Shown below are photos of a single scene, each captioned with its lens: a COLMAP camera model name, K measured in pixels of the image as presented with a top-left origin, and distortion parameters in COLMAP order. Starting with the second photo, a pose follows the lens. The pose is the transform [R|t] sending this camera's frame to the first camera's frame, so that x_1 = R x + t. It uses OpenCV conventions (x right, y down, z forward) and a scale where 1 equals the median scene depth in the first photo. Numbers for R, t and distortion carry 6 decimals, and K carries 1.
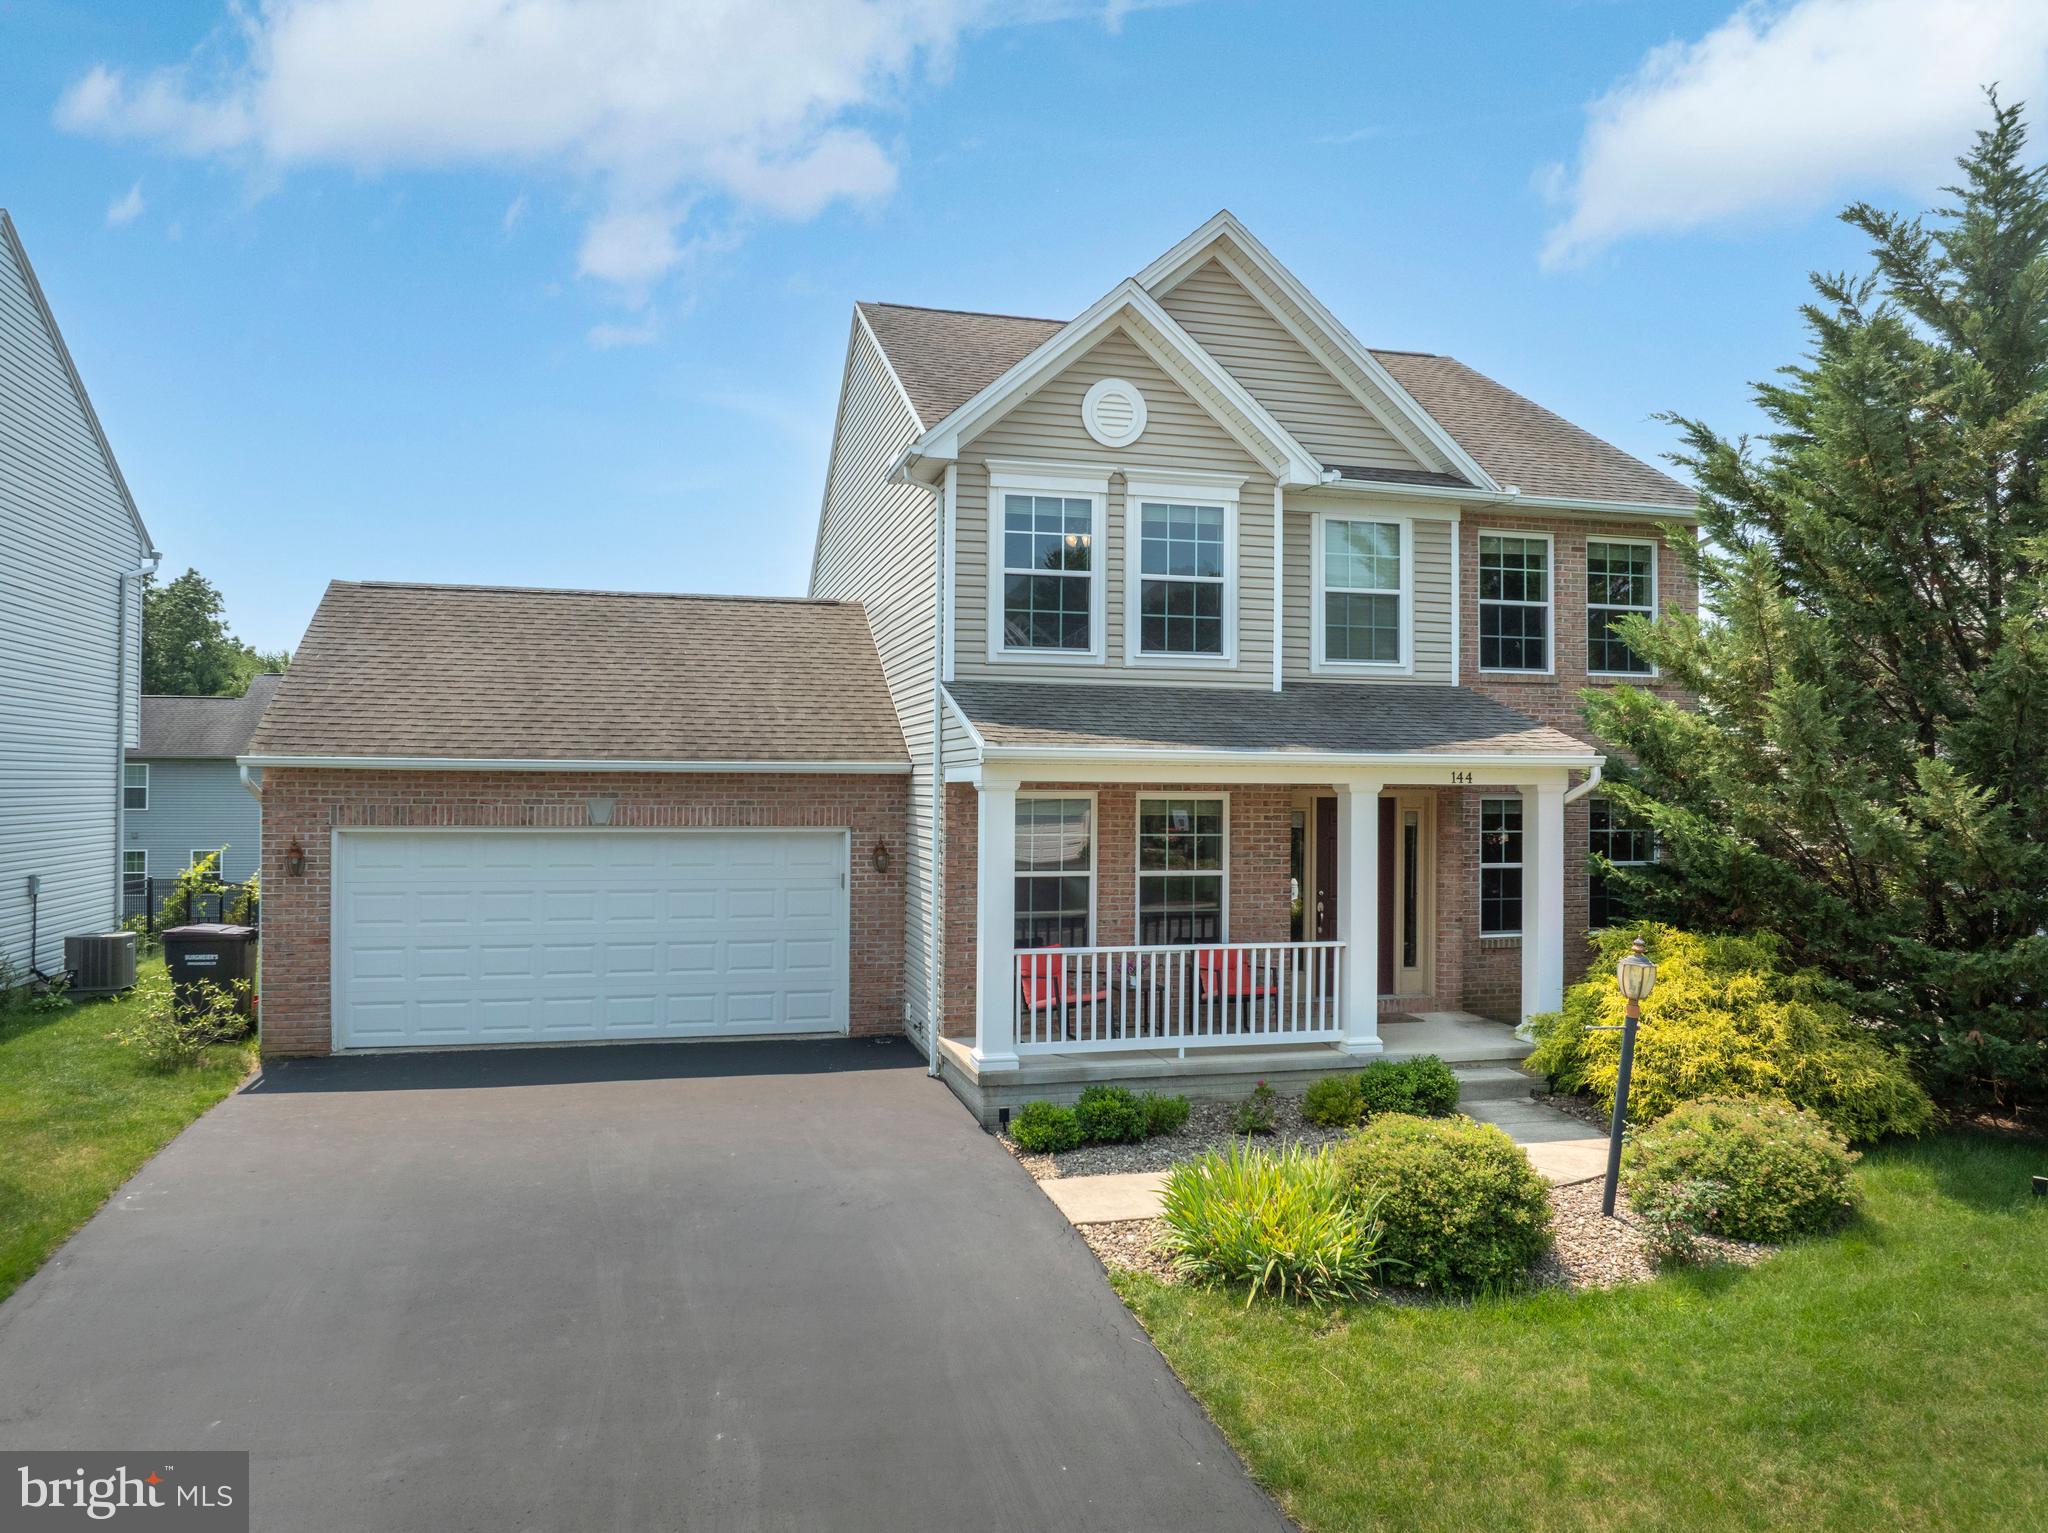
lens RADIAL K [[1450.0, 0, 1024.0], [0, 1450.0, 766.5], [0, 0, 1]] dist [-0.035163, -0.001618]
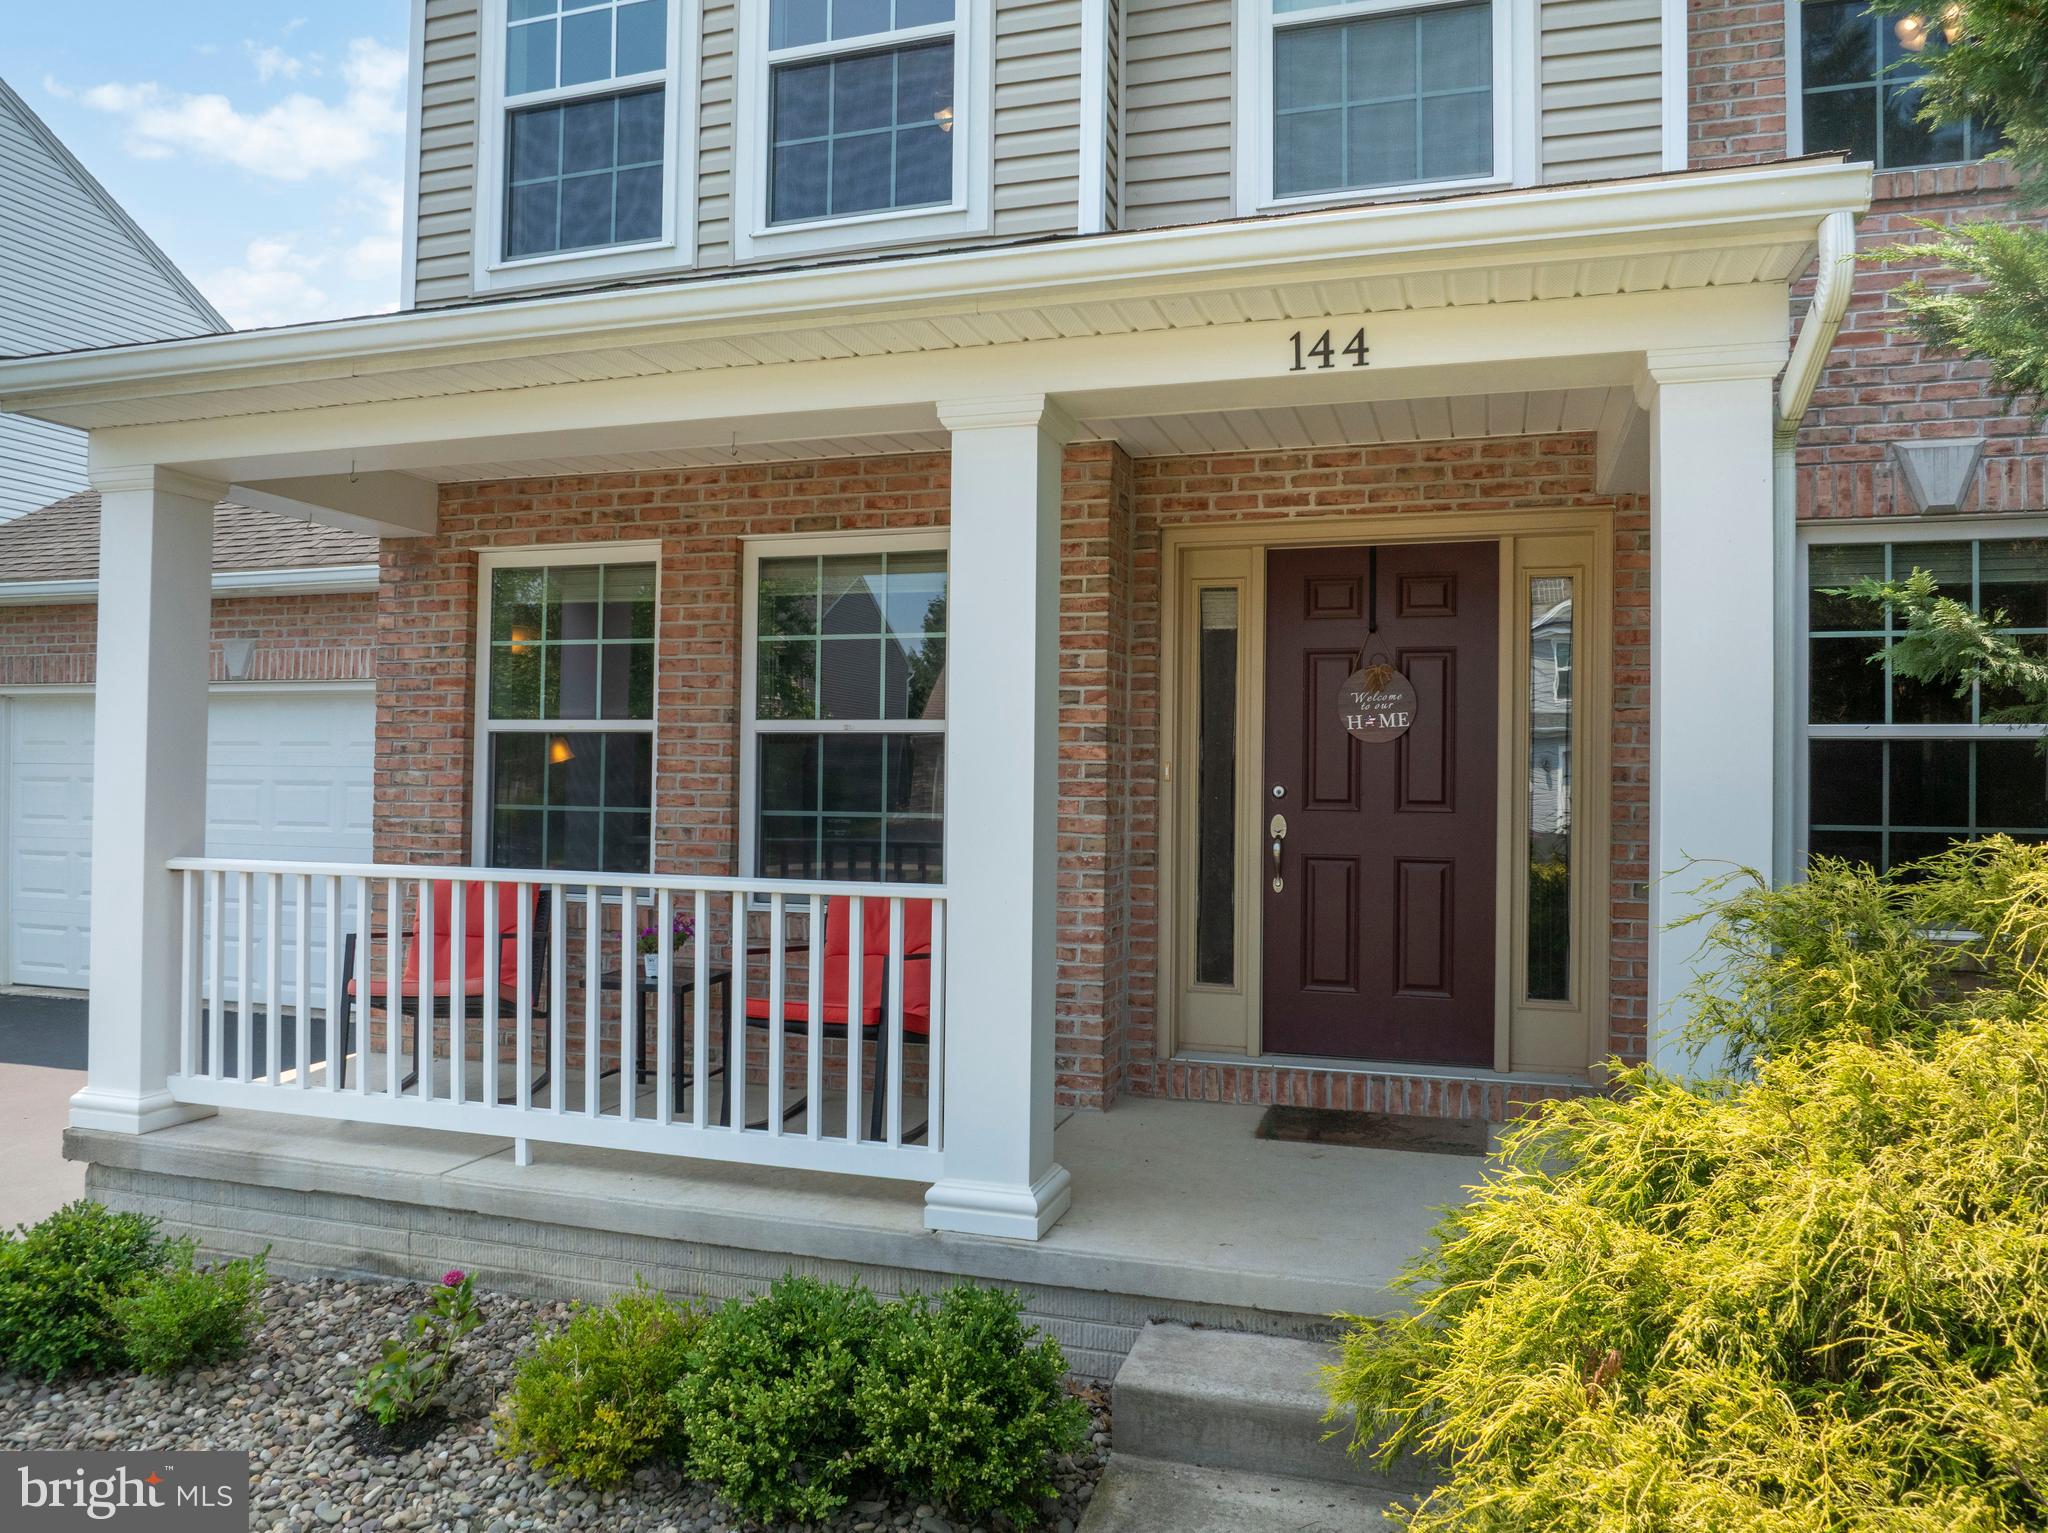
lens RADIAL K [[1450.0, 0, 1024.0], [0, 1450.0, 766.5], [0, 0, 1]] dist [-0.035163, -0.001618]
pose [[0.843959, -0.002882, -0.536399, 0.384579], [0.000257, 0.999988, -0.004969, 0.088612], [0.536407, 0.004056, 0.843950, 0.677560]]
